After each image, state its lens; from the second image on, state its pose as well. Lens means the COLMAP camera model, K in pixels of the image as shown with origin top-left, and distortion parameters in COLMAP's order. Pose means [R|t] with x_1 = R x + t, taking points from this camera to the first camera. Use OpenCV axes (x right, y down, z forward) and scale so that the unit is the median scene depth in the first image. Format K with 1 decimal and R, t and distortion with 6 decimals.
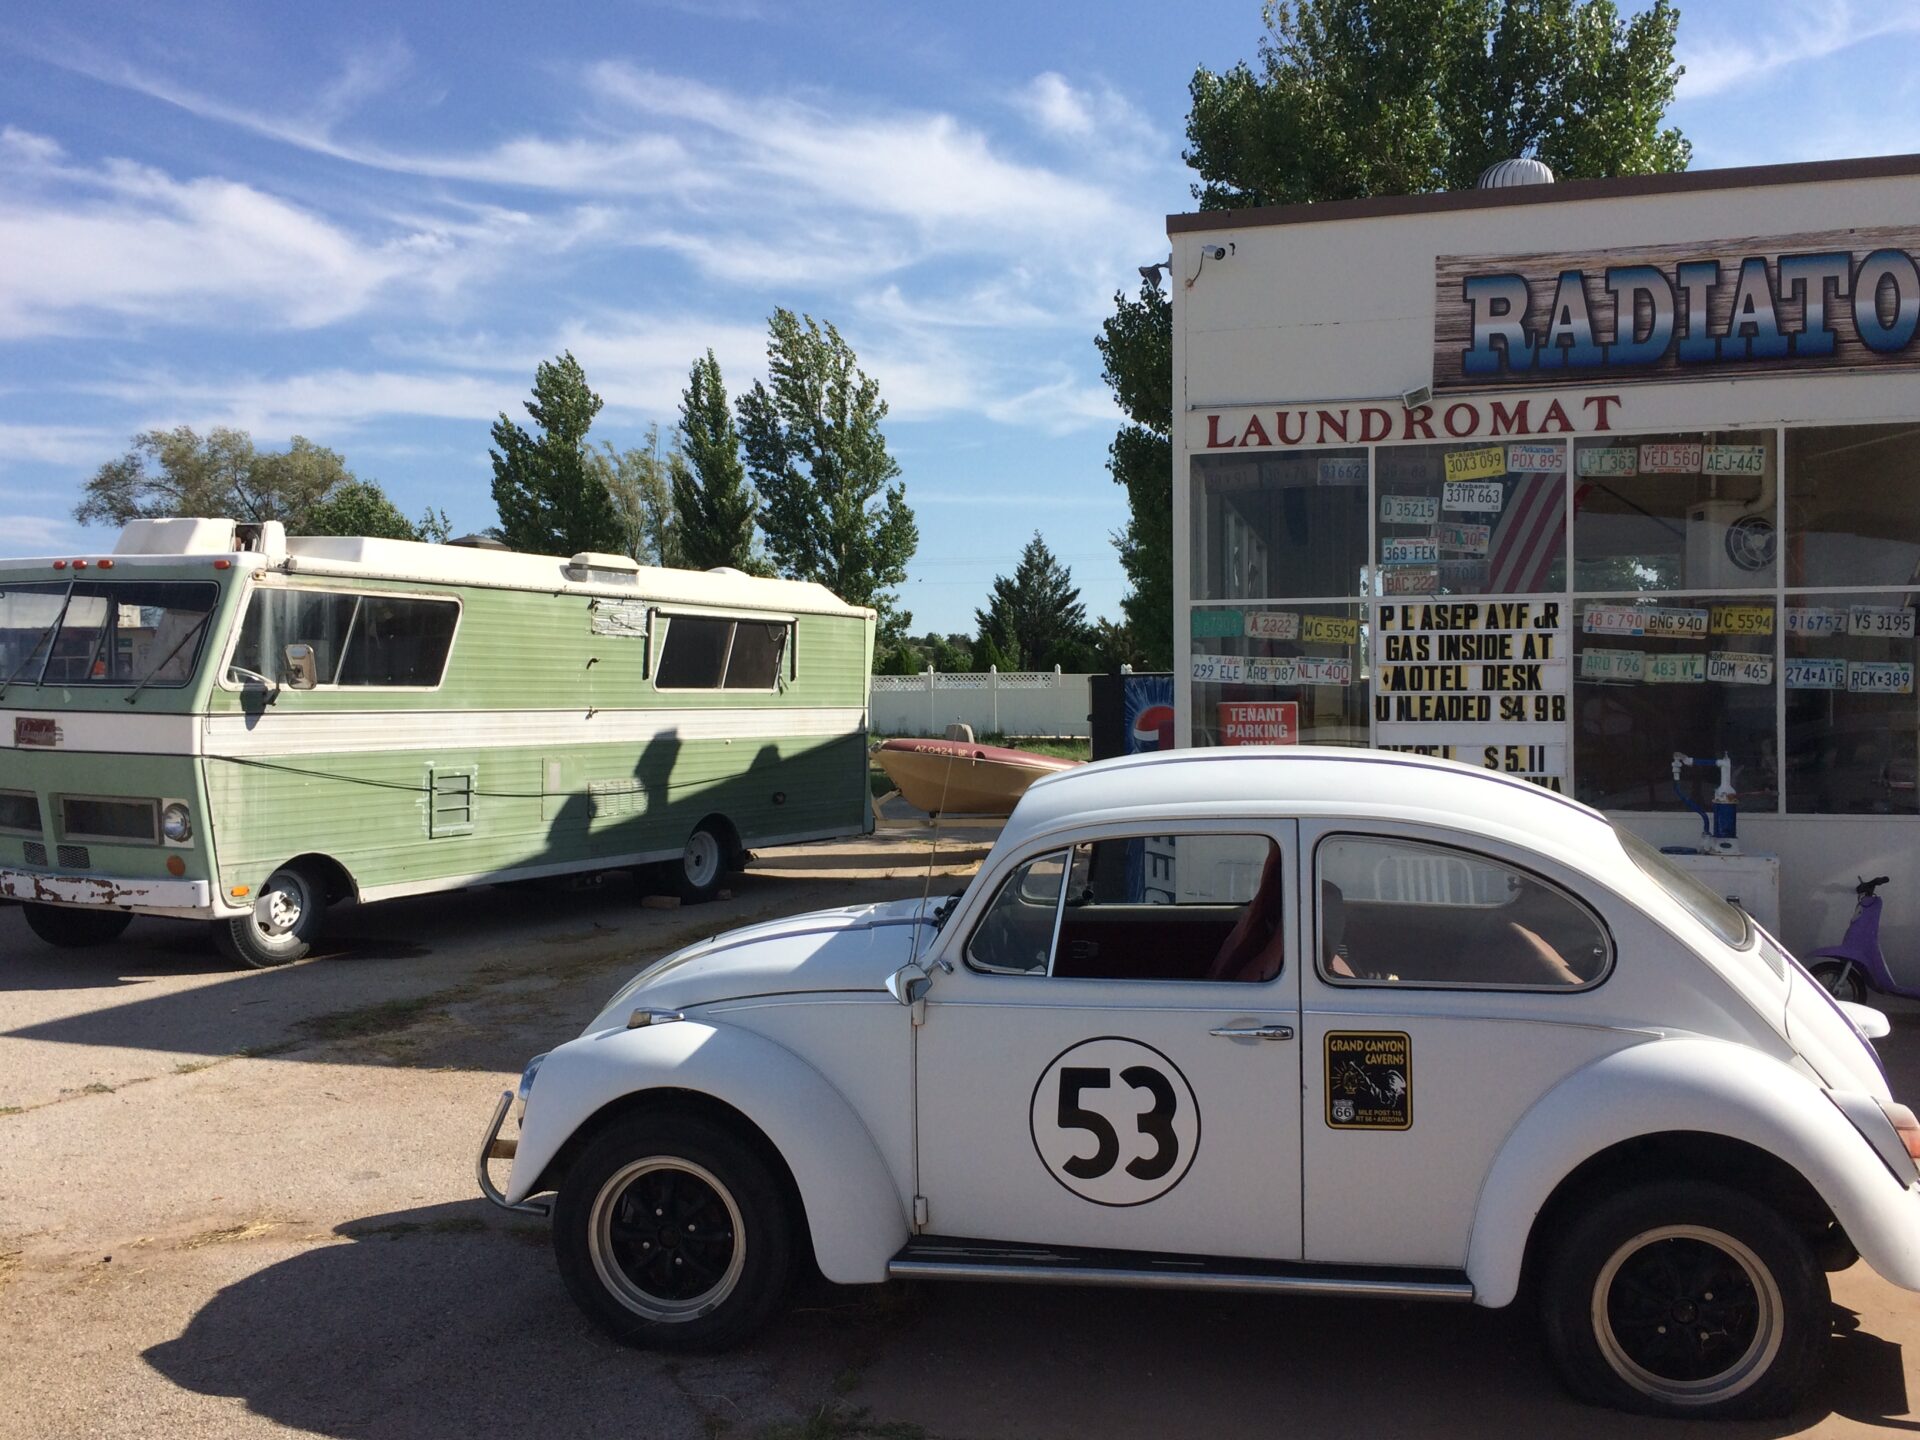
lens RADIAL K [[1746.3, 0, 960.0], [0, 1746.3, 720.0], [0, 0, 1]] dist [0.087615, -0.093972]
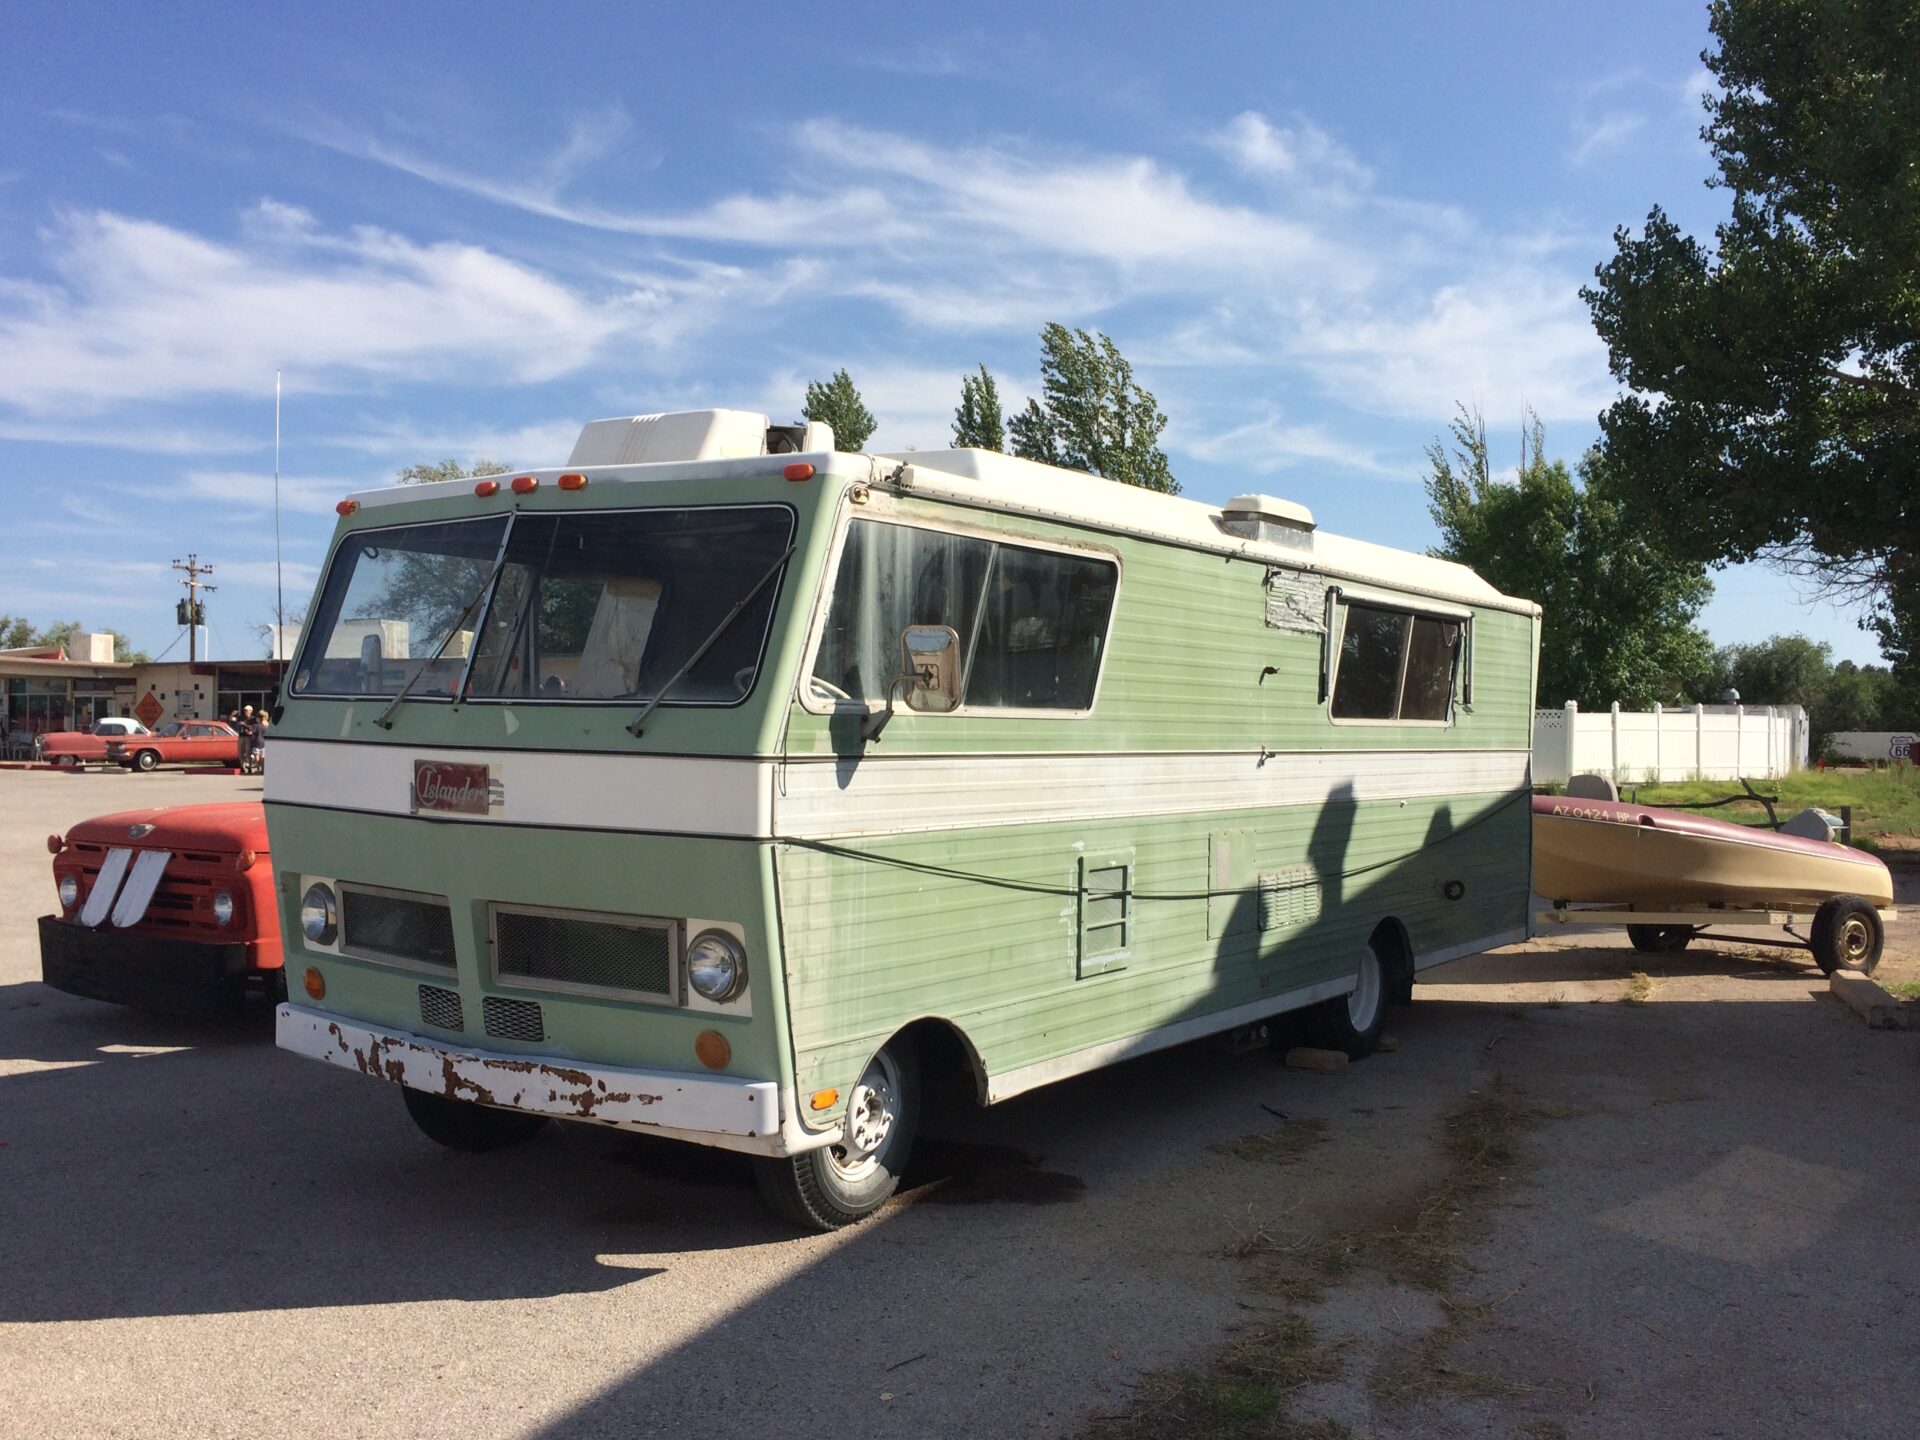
lens RADIAL K [[1746.3, 0, 960.0], [0, 1746.3, 720.0], [0, 0, 1]] dist [0.087615, -0.093972]
pose [[0.992942, 0.005864, -0.118458, -0.288041], [-0.008475, 0.999732, -0.021548, -0.003488], [0.118300, 0.022400, 0.992725, 0.460419]]
